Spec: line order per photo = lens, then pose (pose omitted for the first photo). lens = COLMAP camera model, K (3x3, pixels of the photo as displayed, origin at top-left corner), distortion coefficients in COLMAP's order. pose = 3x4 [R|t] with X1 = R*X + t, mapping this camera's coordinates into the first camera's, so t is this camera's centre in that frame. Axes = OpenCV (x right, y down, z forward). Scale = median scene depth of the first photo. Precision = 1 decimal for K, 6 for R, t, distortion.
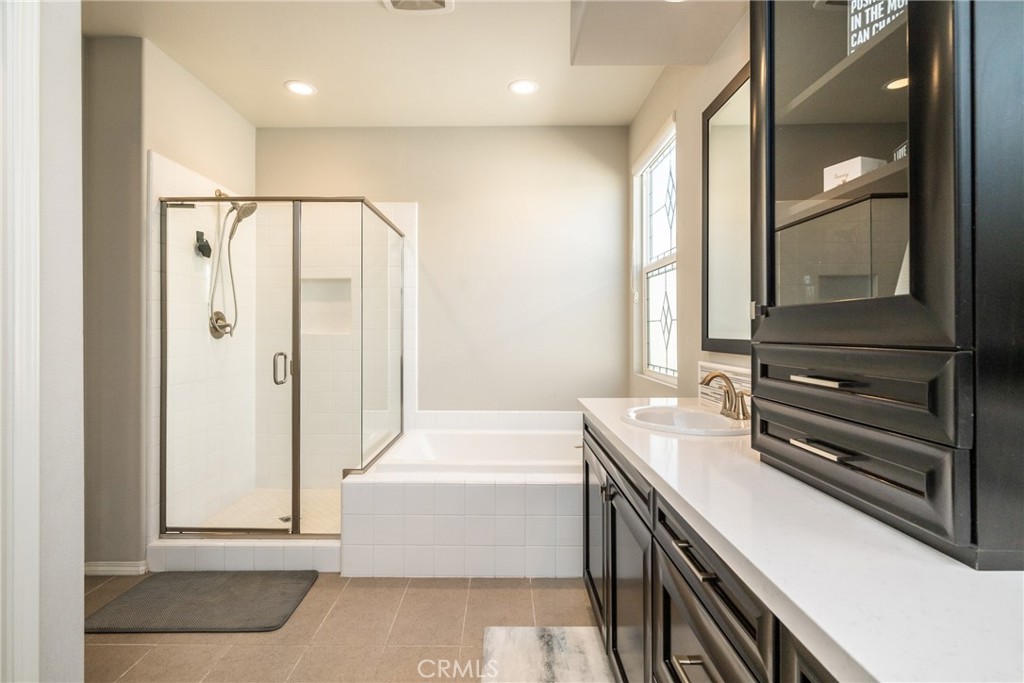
lens RADIAL K [[496.0, 0, 496.9], [0, 496.0, 329.8], [0, 0, 1]] dist [0.001078, 0.001923]
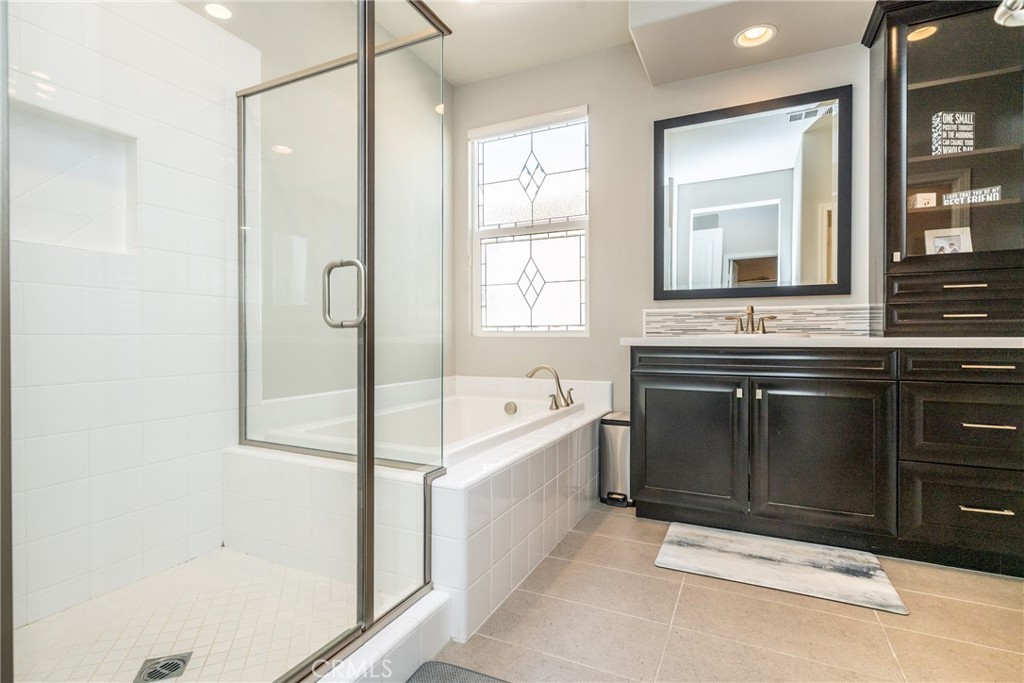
lens RADIAL K [[496.0, 0, 507.2], [0, 496.0, 339.6], [0, 0, 1]] dist [0.001078, 0.001923]
pose [[0.421829, -0.003075, 0.906670, -0.887152], [-0.002919, 0.999984, 0.004749, 0.131402], [-0.906671, -0.004650, 0.421813, 0.735405]]
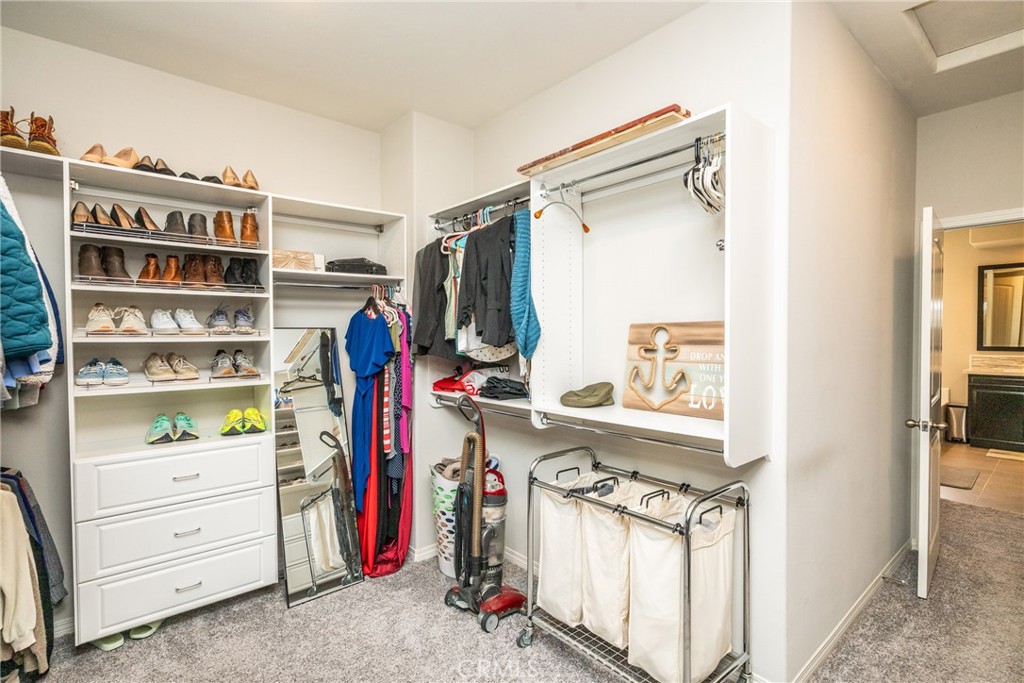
lens RADIAL K [[496.0, 0, 511.8], [0, 496.0, 338.6], [0, 0, 1]] dist [0.001078, 0.001923]
pose [[0.736189, -0.012089, 0.676668, -3.199527], [-0.000928, 0.999822, 0.018871, -0.071700], [-0.676776, -0.014520, 0.736046, 0.656773]]
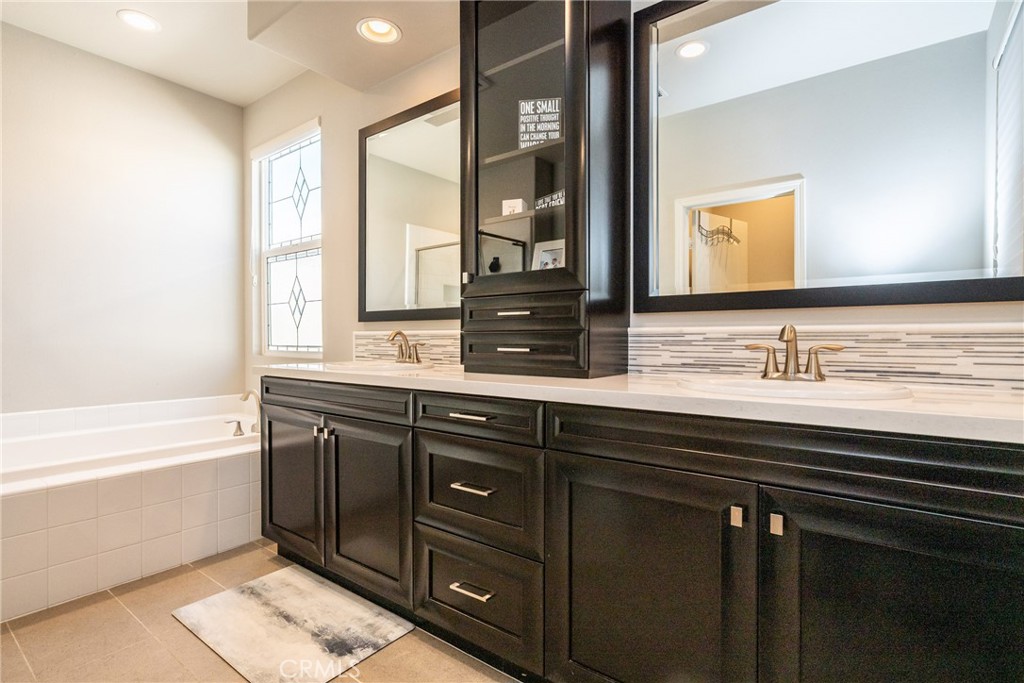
lens RADIAL K [[496.0, 0, 509.7], [0, 496.0, 345.6], [0, 0, 1]] dist [0.001078, 0.001923]
pose [[0.593254, -0.005832, 0.804994, -0.336129], [-0.006333, 0.999909, 0.011911, 0.077414], [-0.804990, -0.012165, 0.593163, -0.040045]]
